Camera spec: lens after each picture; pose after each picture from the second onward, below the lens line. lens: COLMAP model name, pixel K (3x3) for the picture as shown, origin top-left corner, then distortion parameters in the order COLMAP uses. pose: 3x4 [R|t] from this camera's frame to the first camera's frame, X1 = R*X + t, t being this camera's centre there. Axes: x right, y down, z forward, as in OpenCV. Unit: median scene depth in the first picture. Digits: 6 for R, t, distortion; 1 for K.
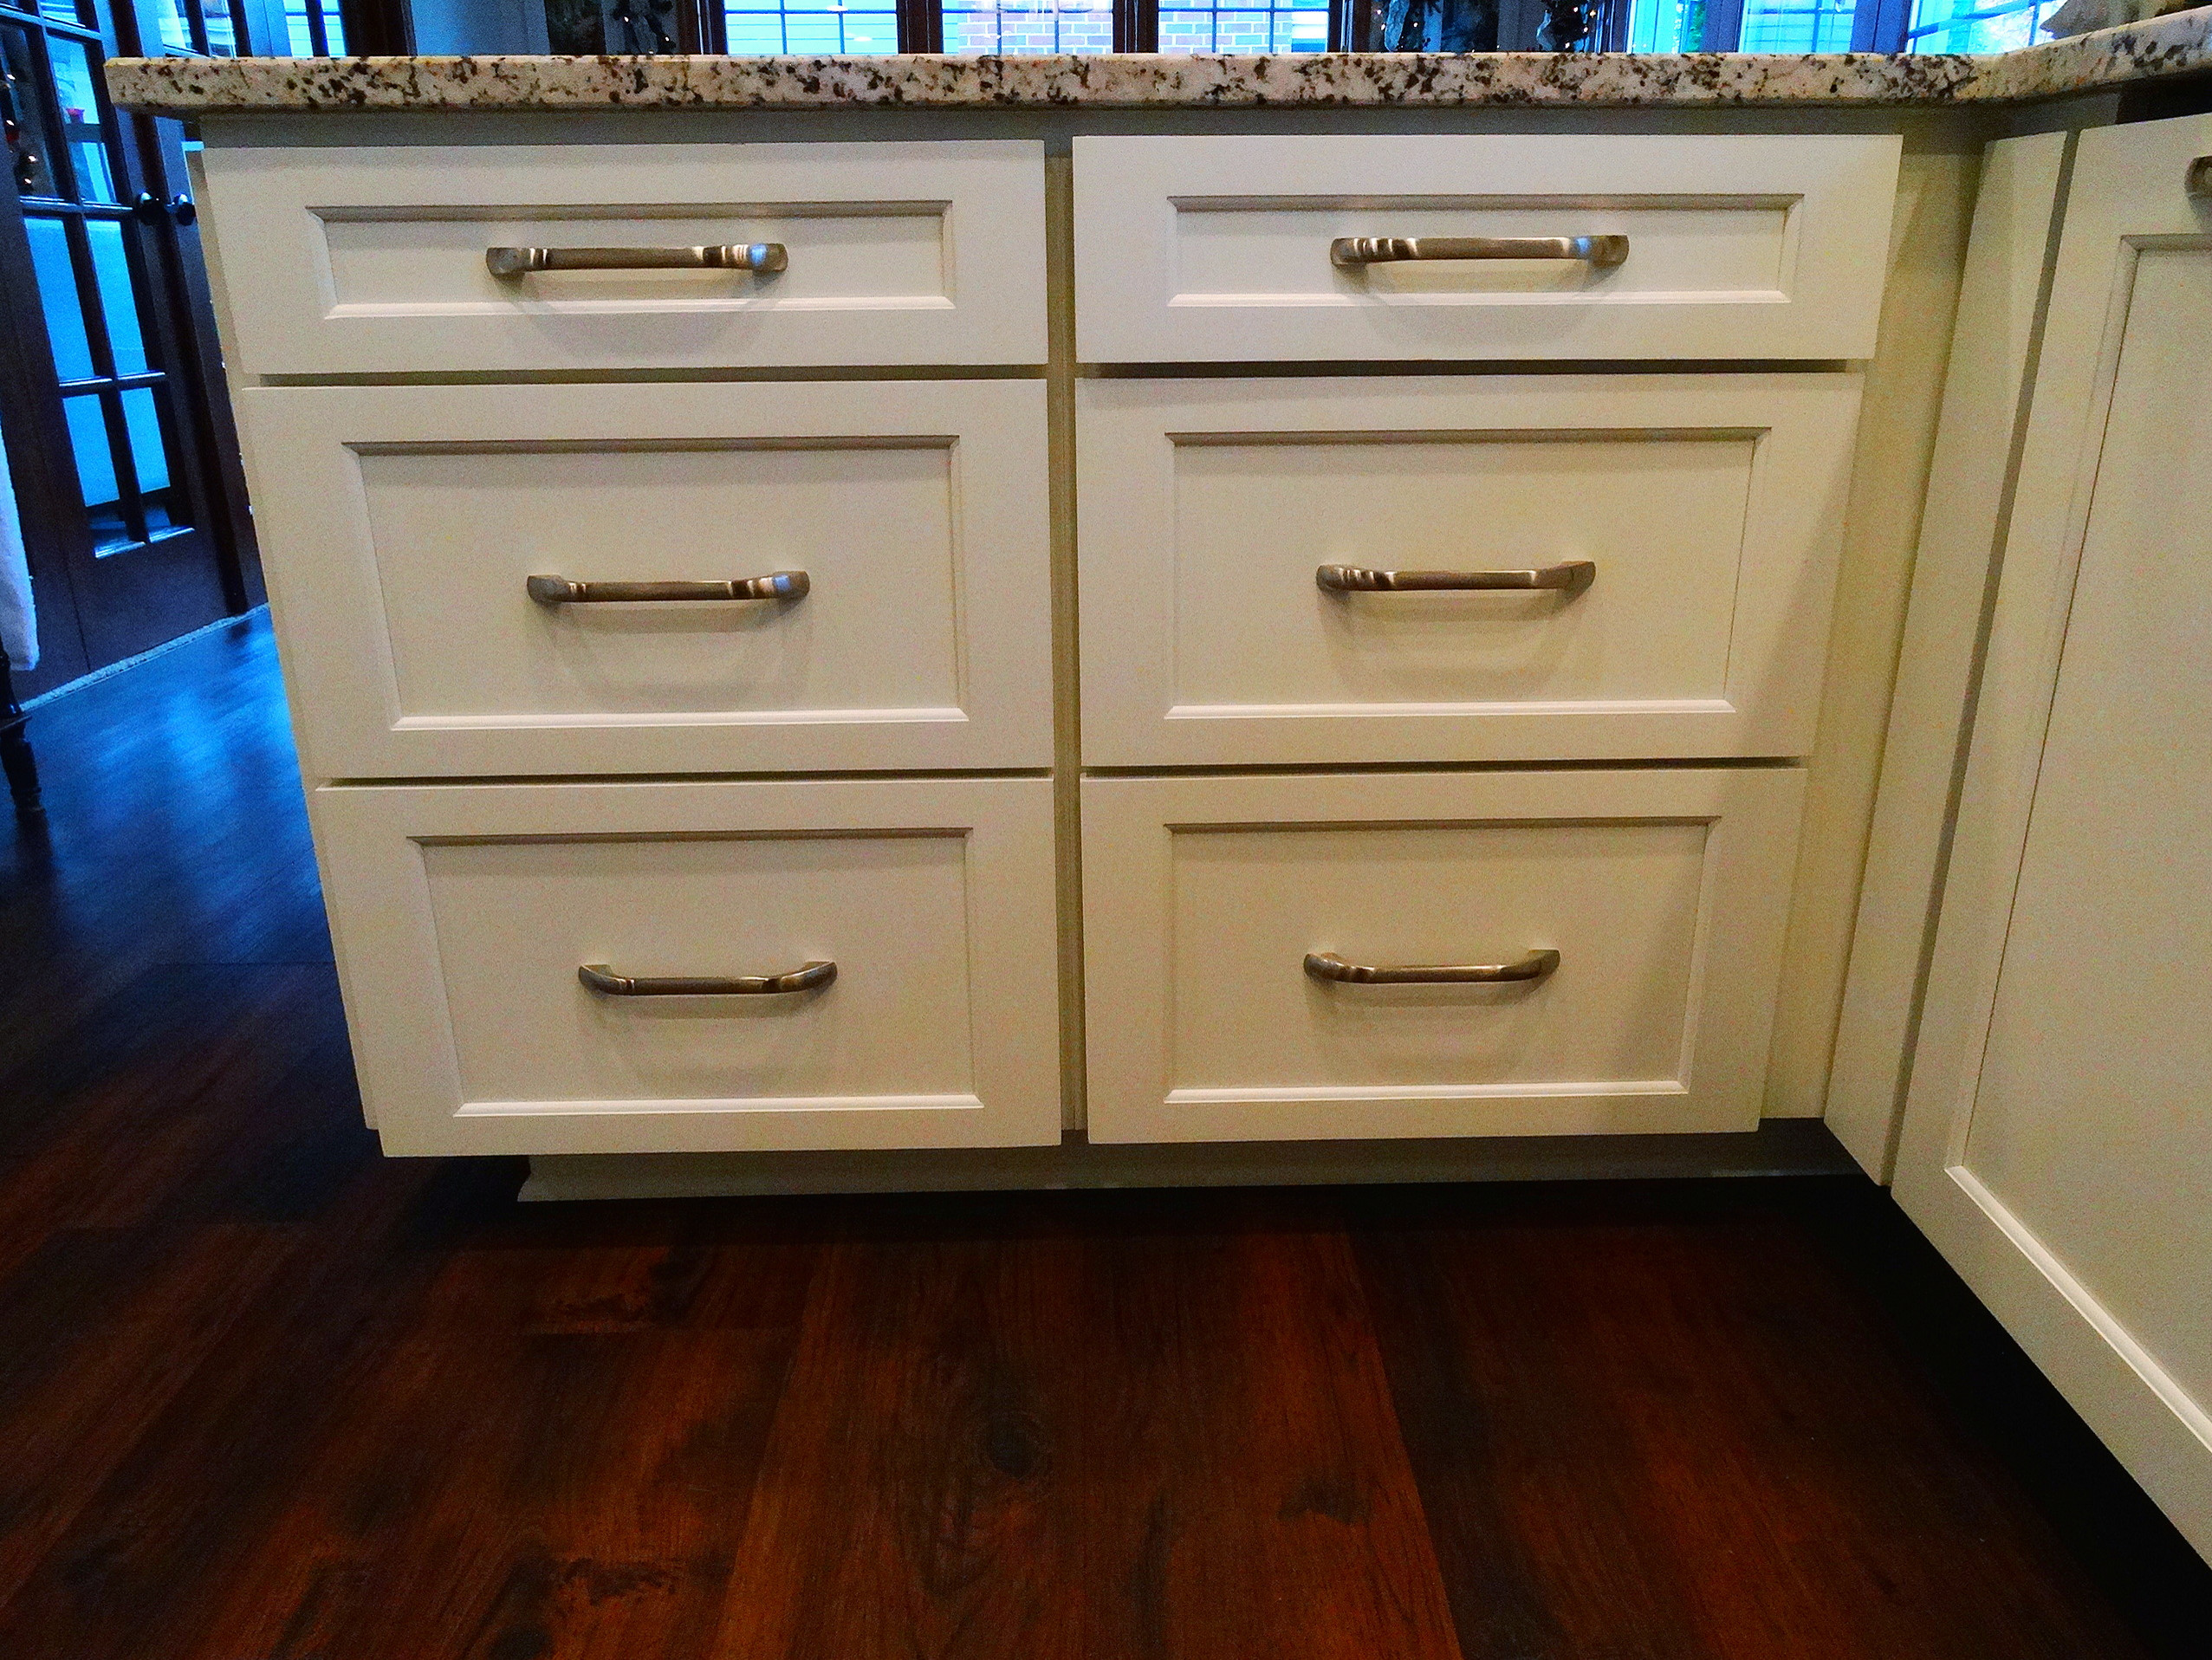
lens RADIAL K [[1588.2, 0, 1098.2], [0, 1588.2, 815.9], [0, 0, 1]] dist [-0.003249, -0.001569]
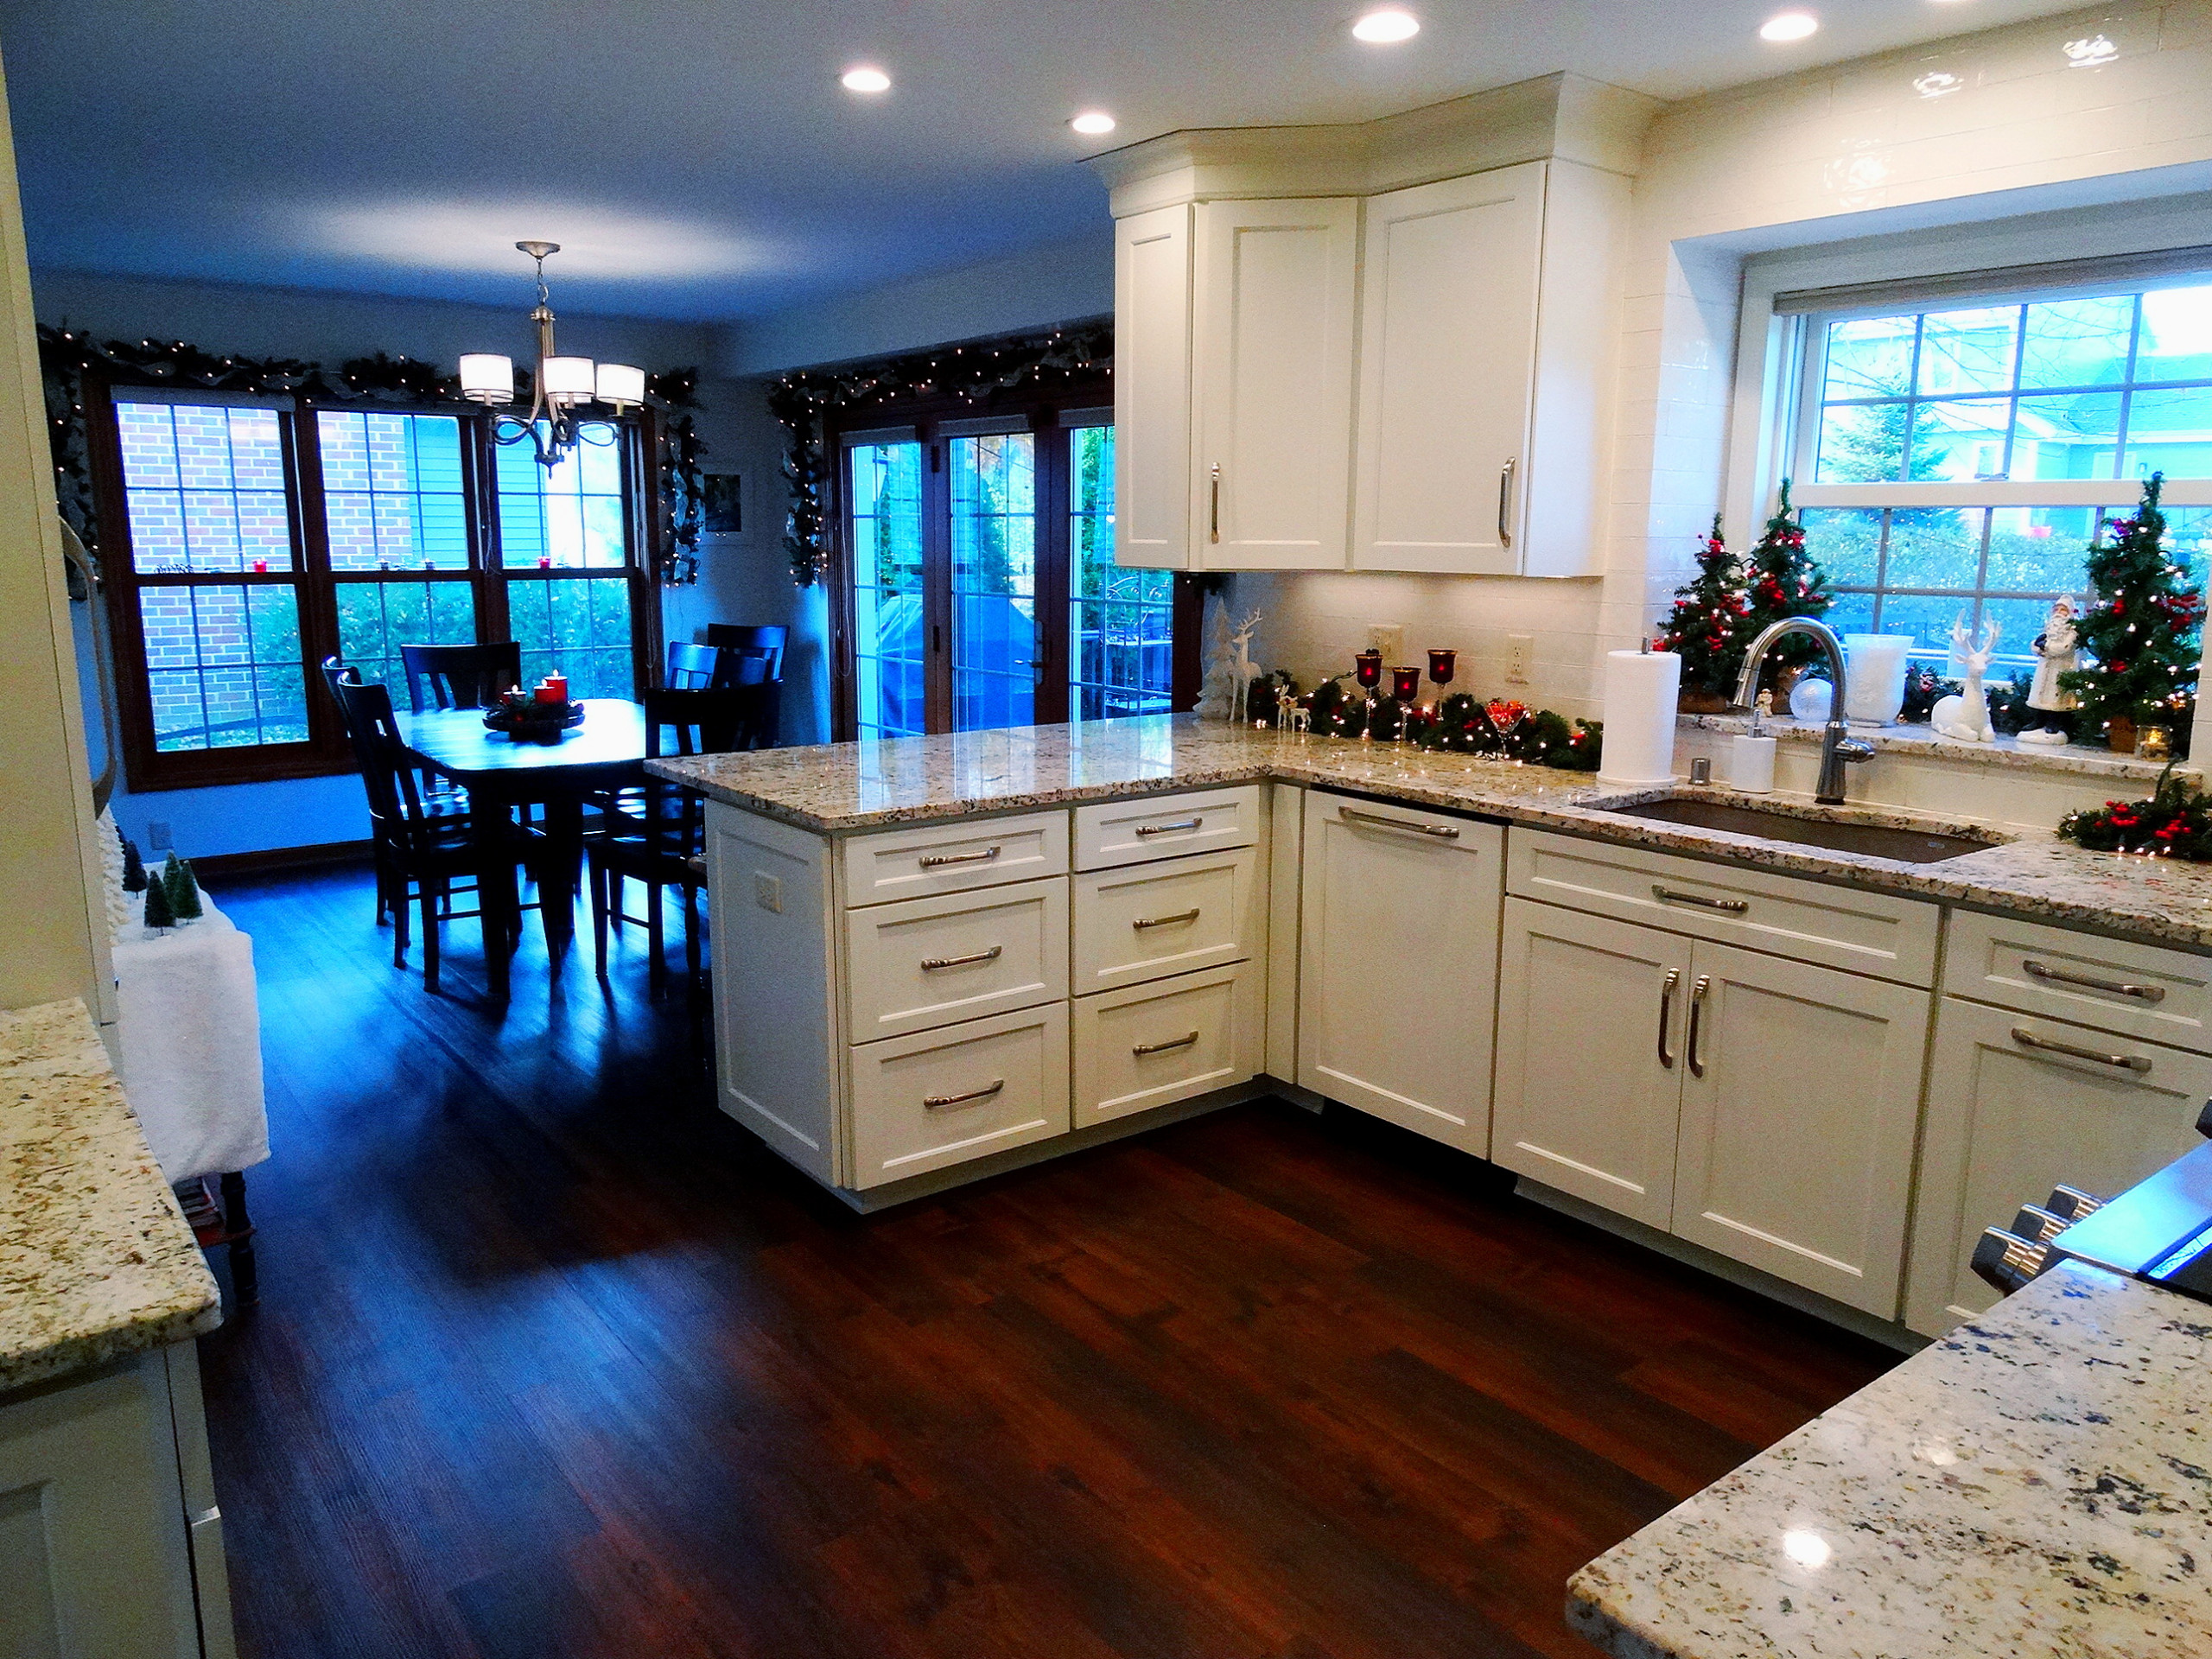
lens RADIAL K [[1588.2, 0, 1098.2], [0, 1588.2, 815.4], [0, 0, 1]] dist [-0.003249, -0.001569]
pose [[0.807465, -0.098095, 0.581702, -1.877456], [0.186543, 0.977937, -0.094028, -0.082266], [-0.559644, 0.184436, 0.807949, -1.694264]]
